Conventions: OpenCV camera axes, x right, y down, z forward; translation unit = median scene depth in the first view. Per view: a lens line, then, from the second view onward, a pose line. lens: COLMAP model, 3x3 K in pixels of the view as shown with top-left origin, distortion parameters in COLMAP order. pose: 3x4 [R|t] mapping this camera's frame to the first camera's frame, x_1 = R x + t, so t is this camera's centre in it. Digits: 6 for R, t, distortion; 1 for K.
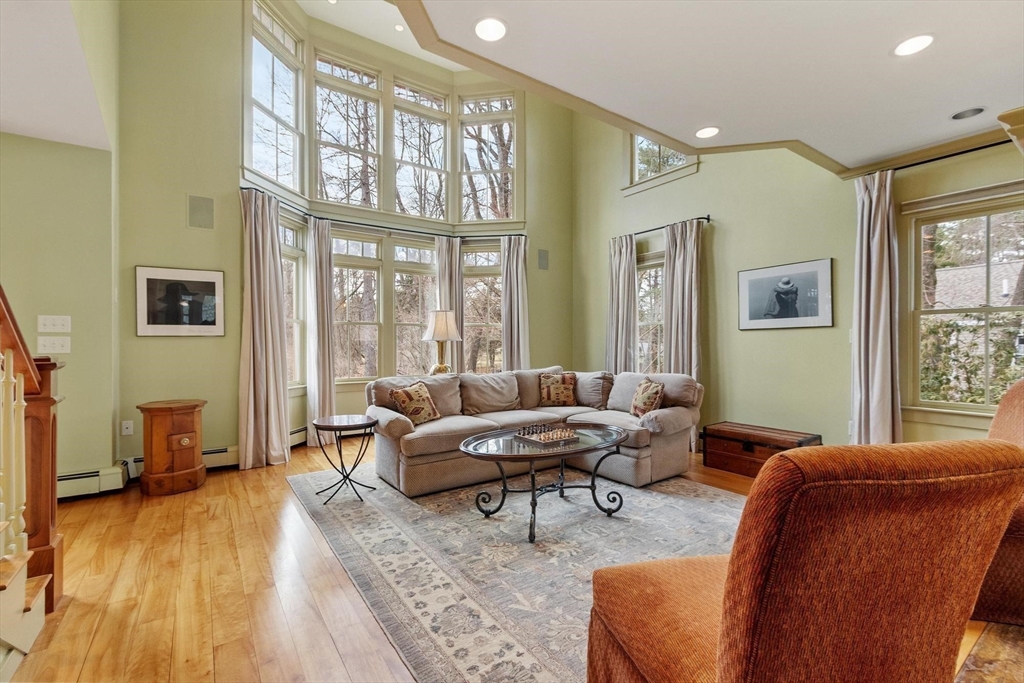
lens RADIAL K [[452.5, 0, 512.0], [0, 452.5, 341.5], [0, 0, 1]] dist [-0.000671, -0.000109]
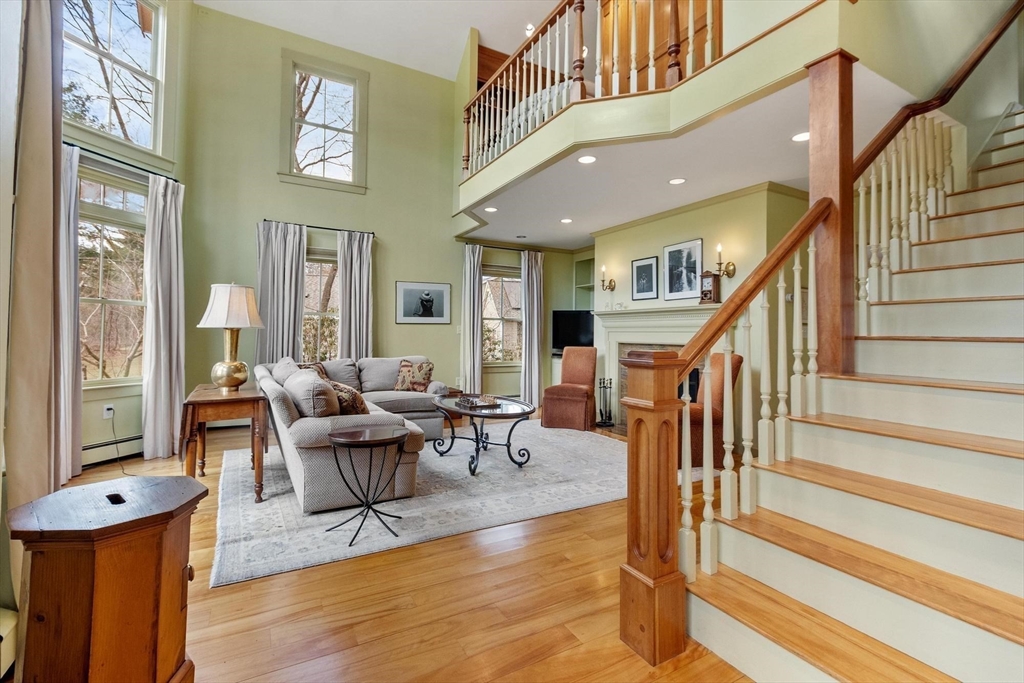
lens RADIAL K [[452.5, 0, 512.0], [0, 452.5, 341.5], [0, 0, 1]] dist [-0.000671, -0.000109]
pose [[0.102877, -0.022616, 0.994437, -1.215422], [-0.019364, 0.999506, 0.024735, -0.016879], [-0.994506, -0.021801, 0.102388, 0.727384]]
